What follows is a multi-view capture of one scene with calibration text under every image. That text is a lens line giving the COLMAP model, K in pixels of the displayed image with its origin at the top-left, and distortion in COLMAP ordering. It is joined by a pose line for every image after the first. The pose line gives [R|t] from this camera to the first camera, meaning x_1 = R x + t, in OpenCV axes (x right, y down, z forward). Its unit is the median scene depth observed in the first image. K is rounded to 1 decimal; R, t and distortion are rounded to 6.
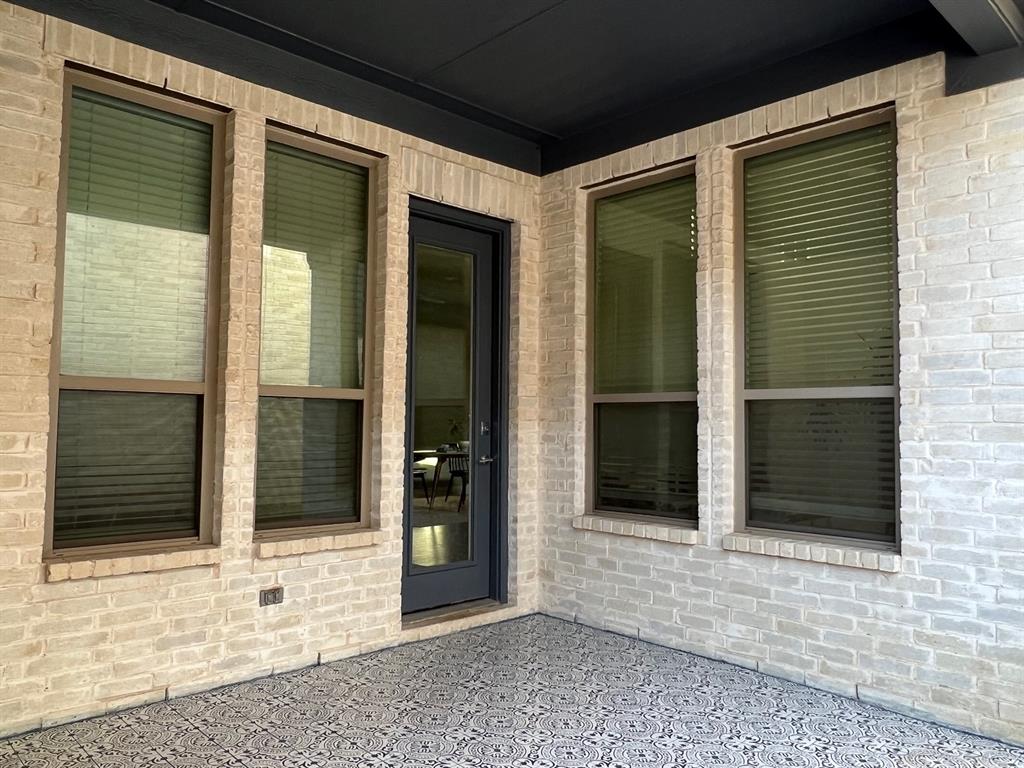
lens RADIAL K [[767.7, 0, 509.0], [0, 767.7, 385.9], [0, 0, 1]] dist [0.005273, -0.002517]
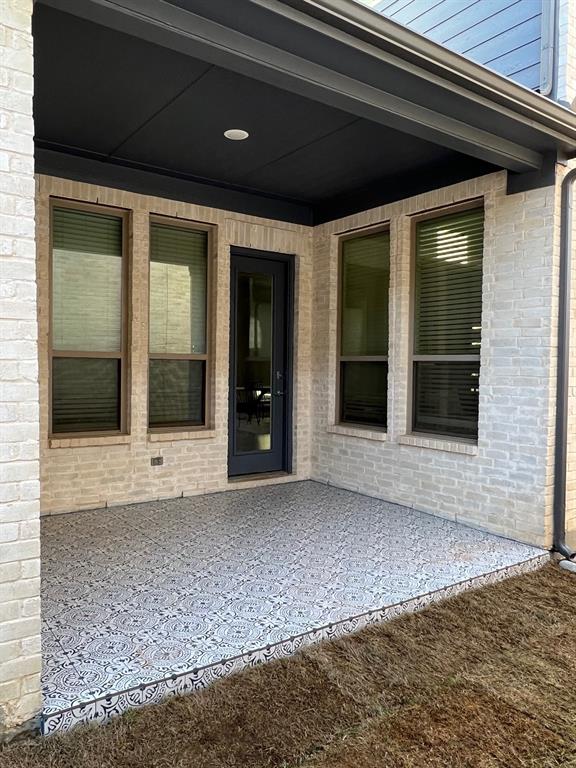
lens RADIAL K [[575.8, 0, 289.4], [0, 575.8, 382.5], [0, 0, 1]] dist [0.005273, -0.002517]
pose [[0.991114, 0.007550, -0.132803, 0.204901], [0.002786, 0.996991, 0.077473, -0.036813], [0.132988, -0.077155, 0.988110, -0.365871]]
